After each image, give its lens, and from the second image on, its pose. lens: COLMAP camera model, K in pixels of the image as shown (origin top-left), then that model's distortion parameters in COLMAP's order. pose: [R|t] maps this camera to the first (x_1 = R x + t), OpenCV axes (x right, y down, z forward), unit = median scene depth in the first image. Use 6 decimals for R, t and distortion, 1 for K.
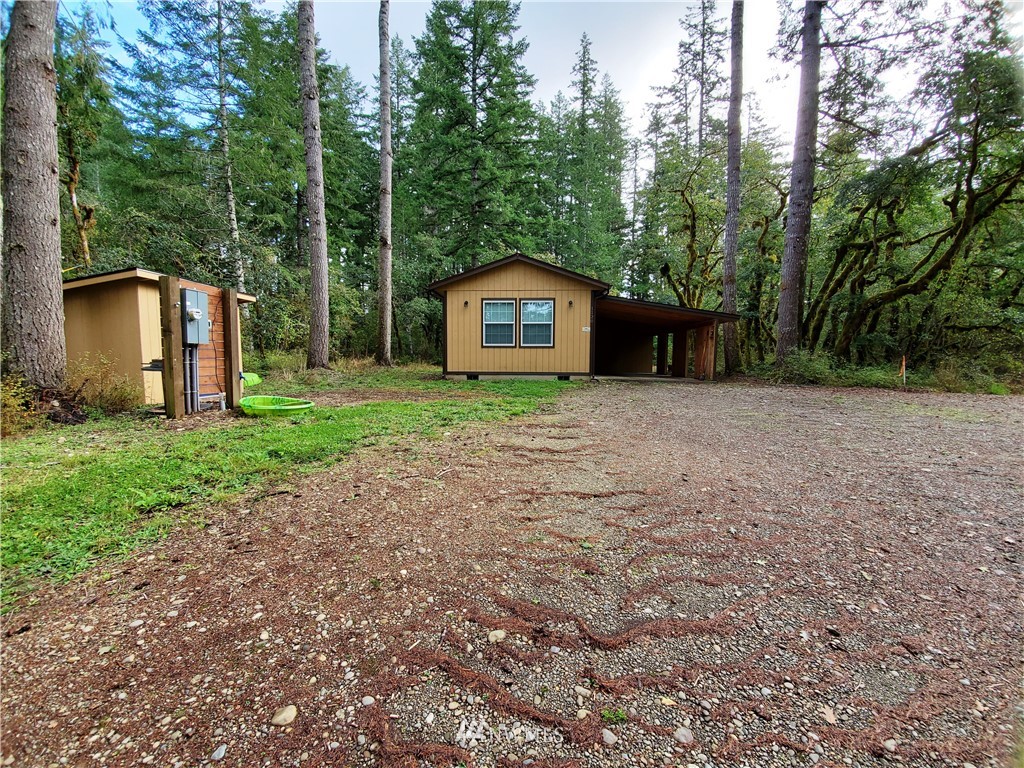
lens RADIAL K [[439.8, 0, 512.0], [0, 439.8, 384.0], [0, 0, 1]] dist [-0.002102, -0.000474]
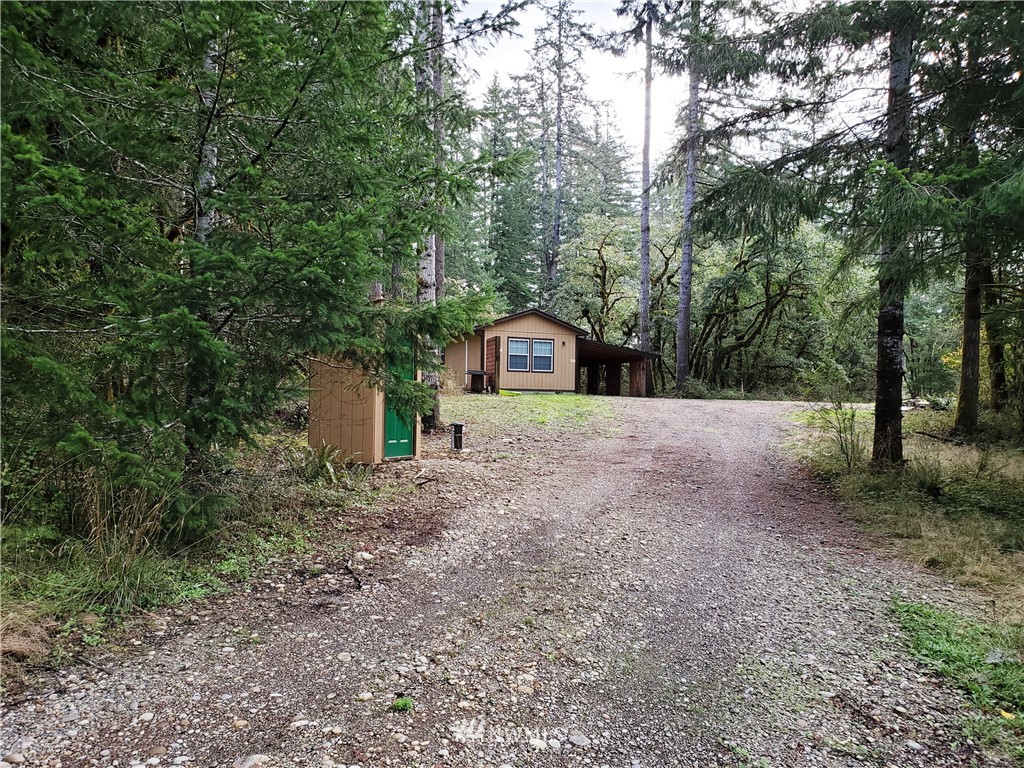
lens RADIAL K [[794.3, 0, 512.0], [0, 794.3, 384.0], [0, 0, 1]] dist [0.001943, 0.000339]
pose [[0.913382, 0.020272, 0.406599, -1.099535], [0.014344, 0.996537, -0.081907, 0.169603], [-0.406851, 0.080645, 0.909928, -1.344223]]
